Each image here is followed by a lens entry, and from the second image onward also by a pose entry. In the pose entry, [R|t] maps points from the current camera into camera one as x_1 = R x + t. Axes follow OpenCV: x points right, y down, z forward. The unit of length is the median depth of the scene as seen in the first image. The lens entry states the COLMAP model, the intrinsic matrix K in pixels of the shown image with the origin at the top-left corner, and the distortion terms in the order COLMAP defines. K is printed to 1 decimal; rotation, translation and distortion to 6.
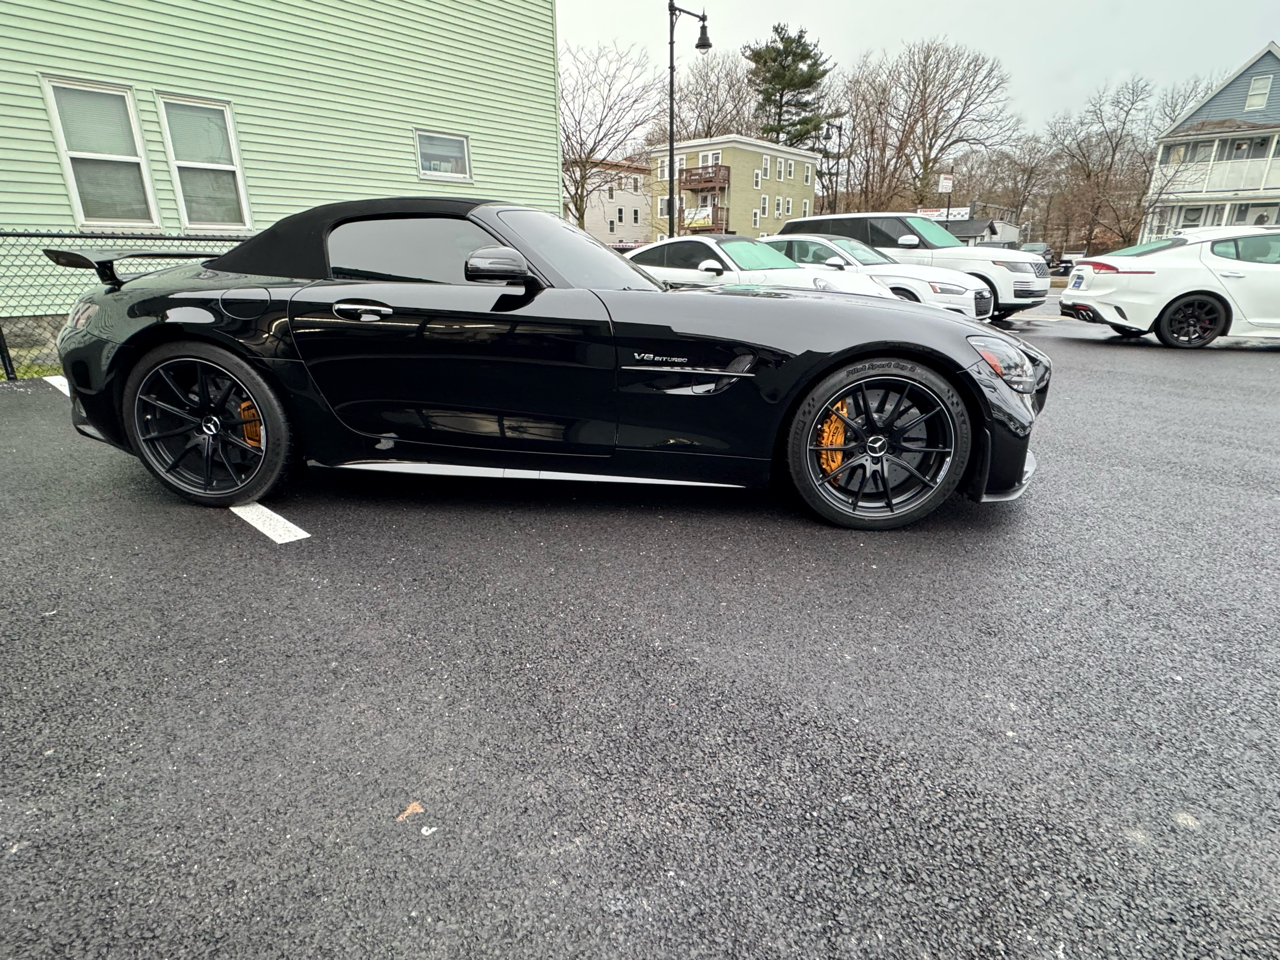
lens RADIAL K [[656.7, 0, 638.0], [0, 656.7, 476.0], [0, 0, 1]] dist [-0.001909, -0.000235]
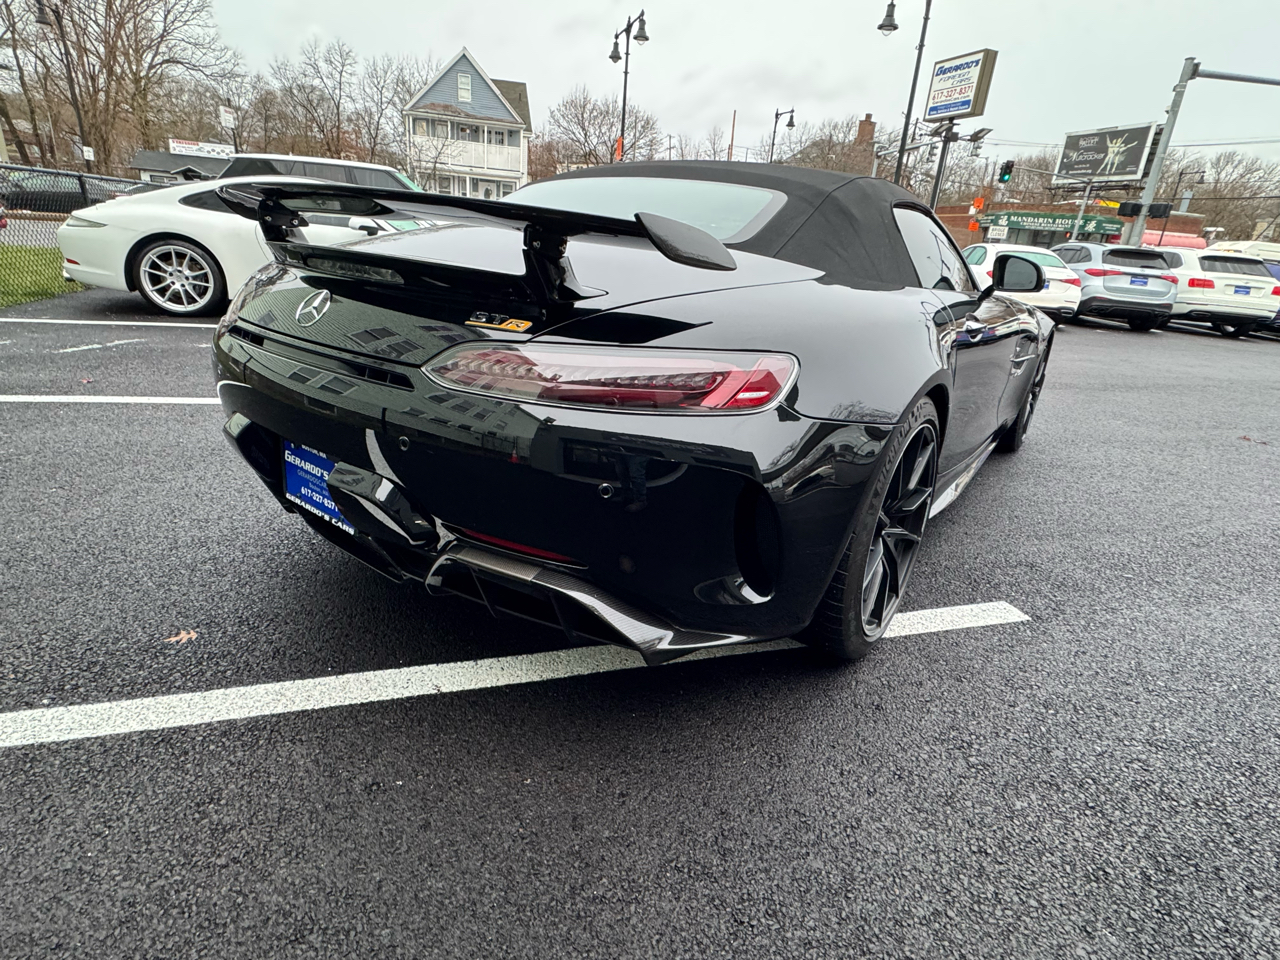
lens RADIAL K [[656.7, 0, 638.6], [0, 656.7, 480.6], [0, 0, 1]] dist [-0.001909, -0.000235]
pose [[0.518377, -0.262040, 0.814015, -0.343122], [0.195657, 0.962988, 0.185398, -0.075722], [-0.832468, 0.063162, 0.550461, 0.226613]]
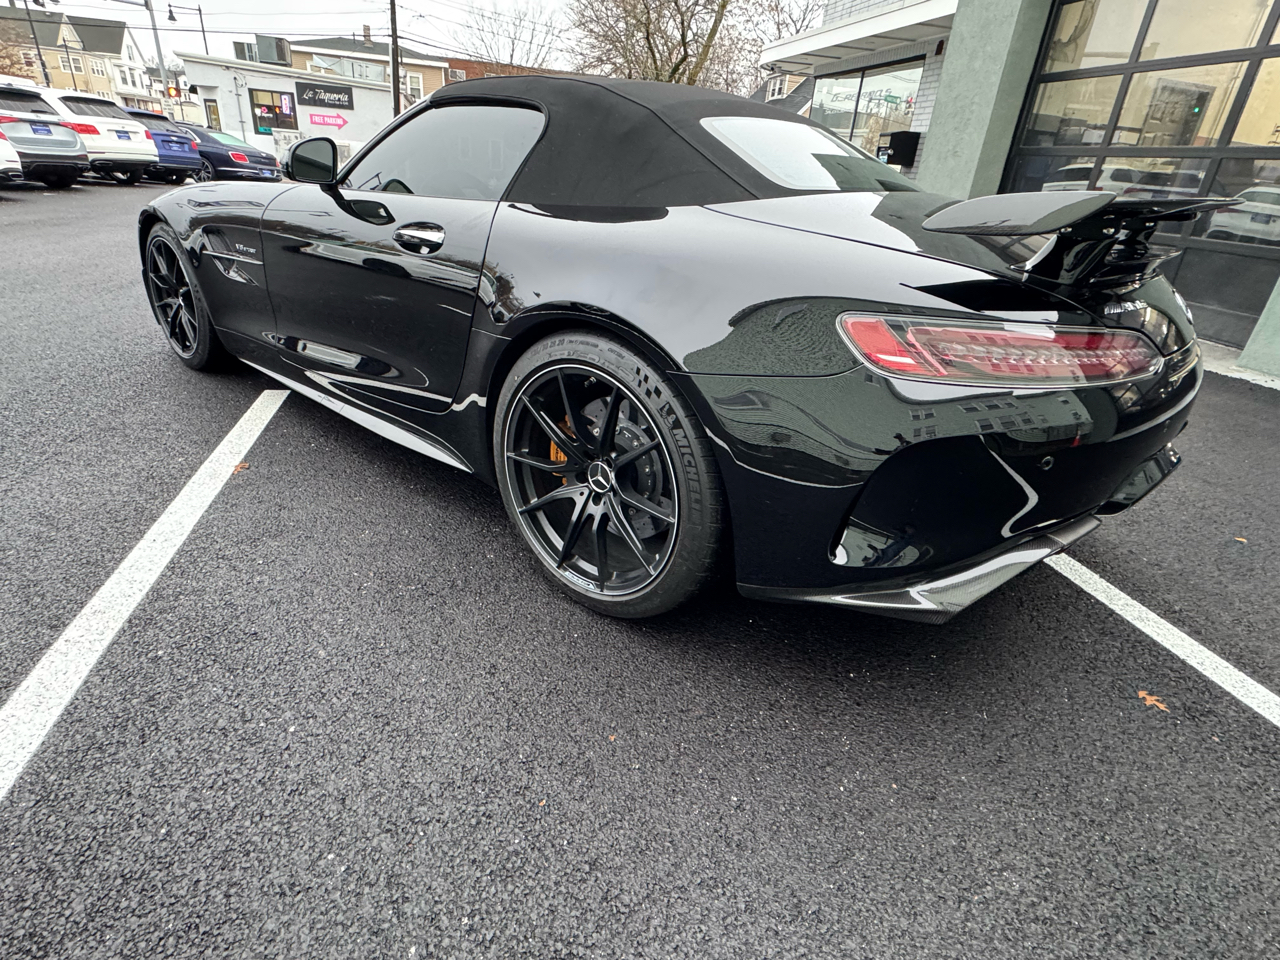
lens RADIAL K [[656.7, 0, 636.2], [0, 656.7, 478.3], [0, 0, 1]] dist [-0.001909, -0.000235]
pose [[-0.824100, -0.293604, 0.484412, -0.240142], [0.107816, 0.758243, 0.642996, -0.179055], [-0.556088, 0.582120, -0.593213, 0.536729]]
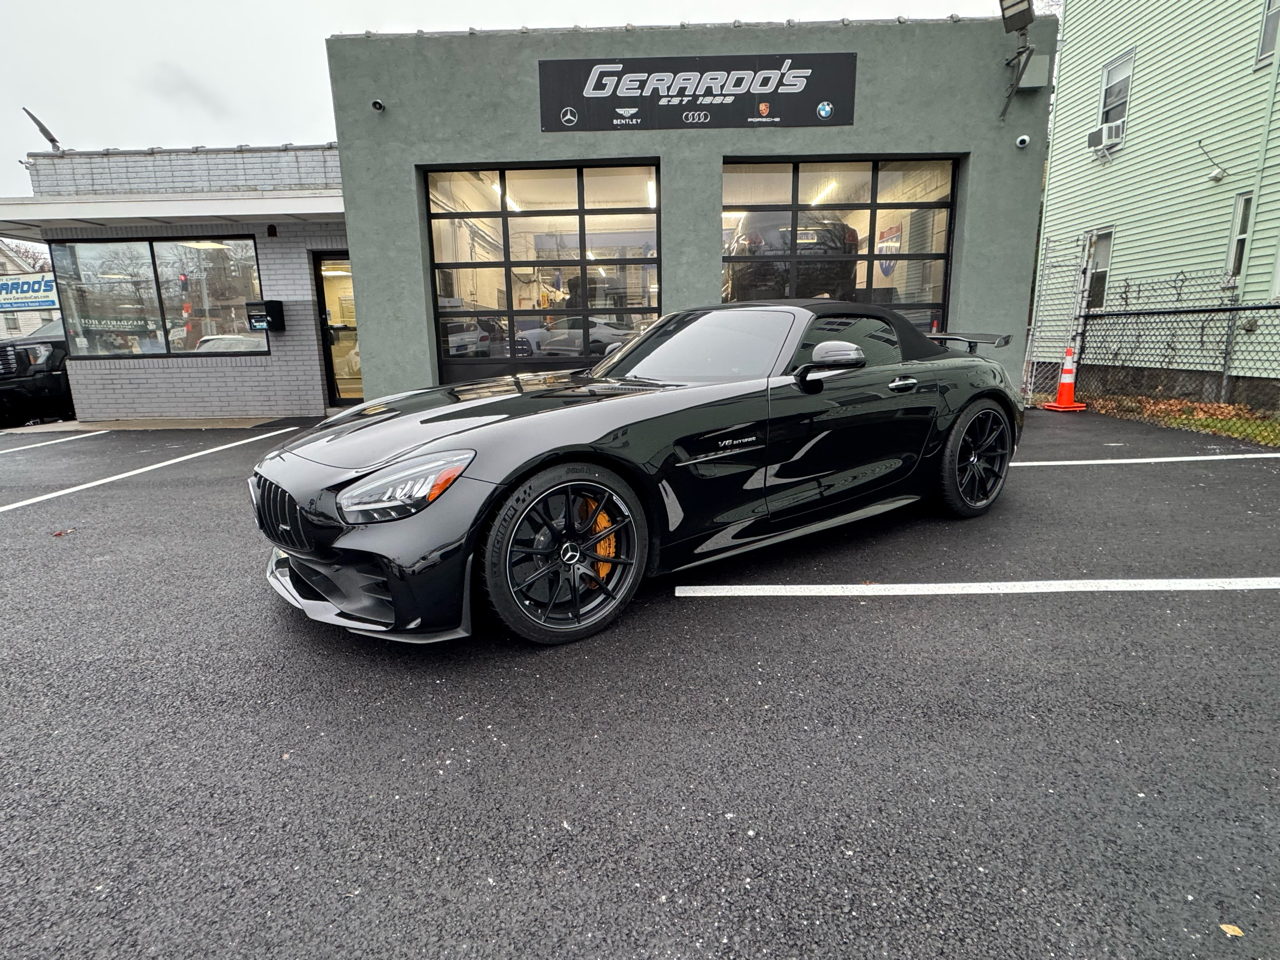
lens RADIAL K [[656.7, 0, 637.8], [0, 656.7, 477.9], [0, 0, 1]] dist [-0.001909, -0.000235]
pose [[-0.764650, 0.153174, -0.625978, 0.233823], [-0.177269, 0.883878, 0.432822, -0.199506], [0.619585, 0.441924, -0.648705, 0.580502]]
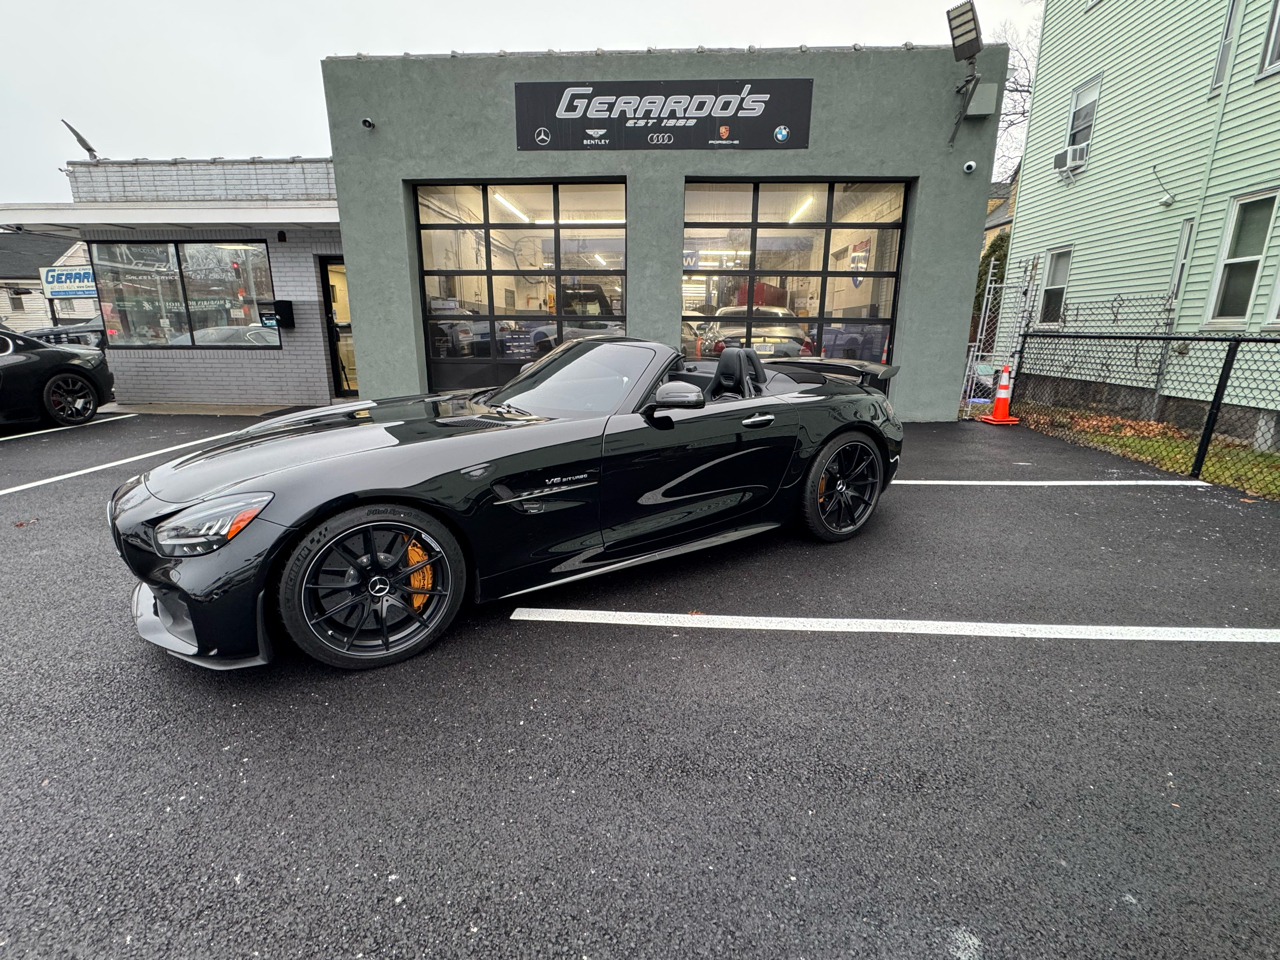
lens RADIAL K [[588.8, 0, 639.7], [0, 588.8, 480.4], [0, 0, 1]] dist [-0.002999, 0.000265]
pose [[-0.791101, 0.153466, -0.592121, 0.157219], [-0.190618, 0.857961, 0.477041, -0.232056], [0.581226, 0.490257, -0.649480, 0.610587]]
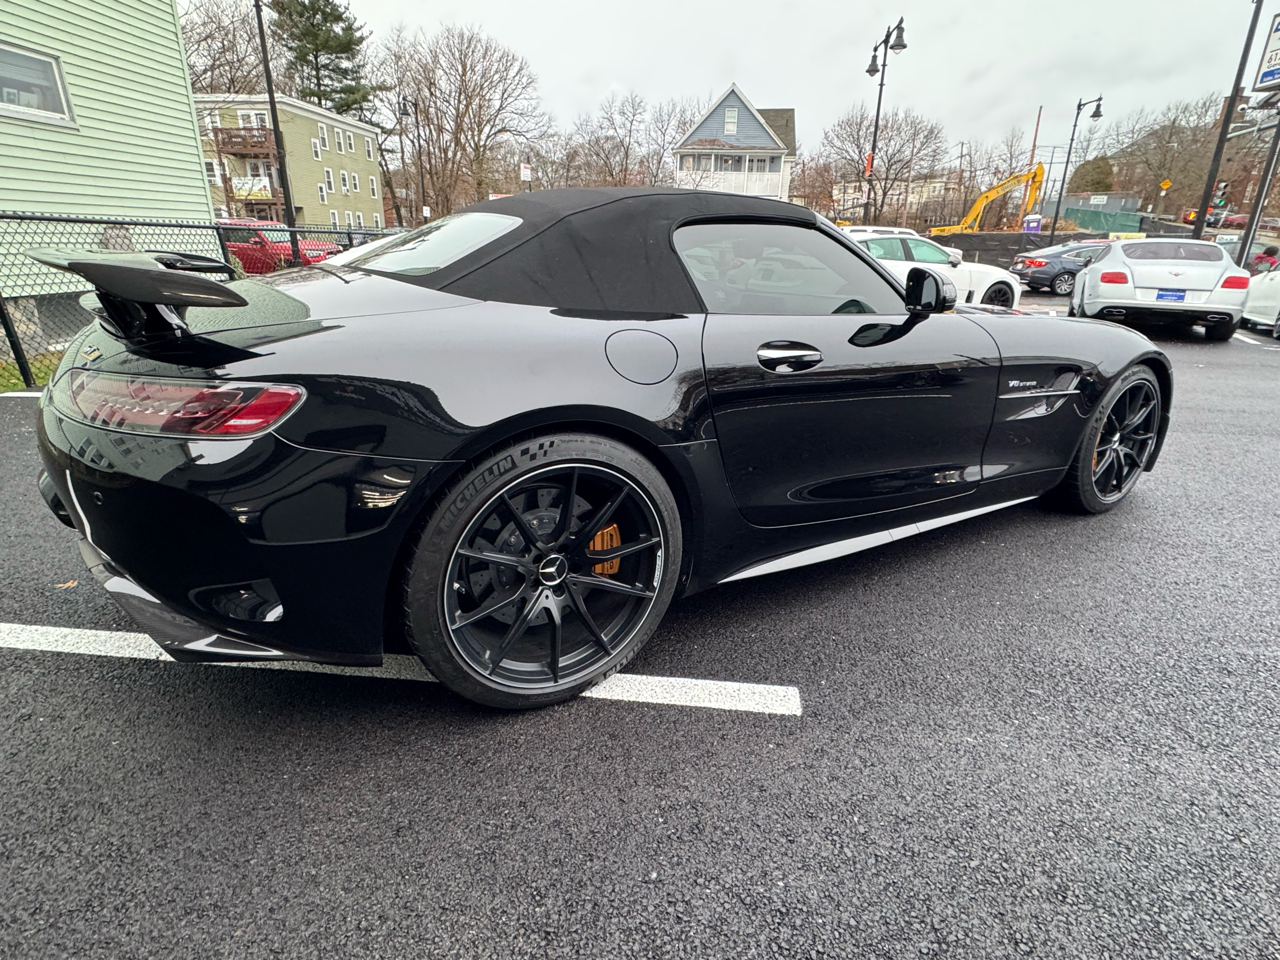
lens RADIAL K [[656.7, 0, 634.6], [0, 656.7, 476.8], [0, 0, 1]] dist [-0.001909, -0.000235]
pose [[0.809036, -0.178831, 0.559893, -0.243639], [0.163176, 0.983482, 0.078341, -0.051995], [-0.564654, 0.027980, 0.824853, 0.127947]]
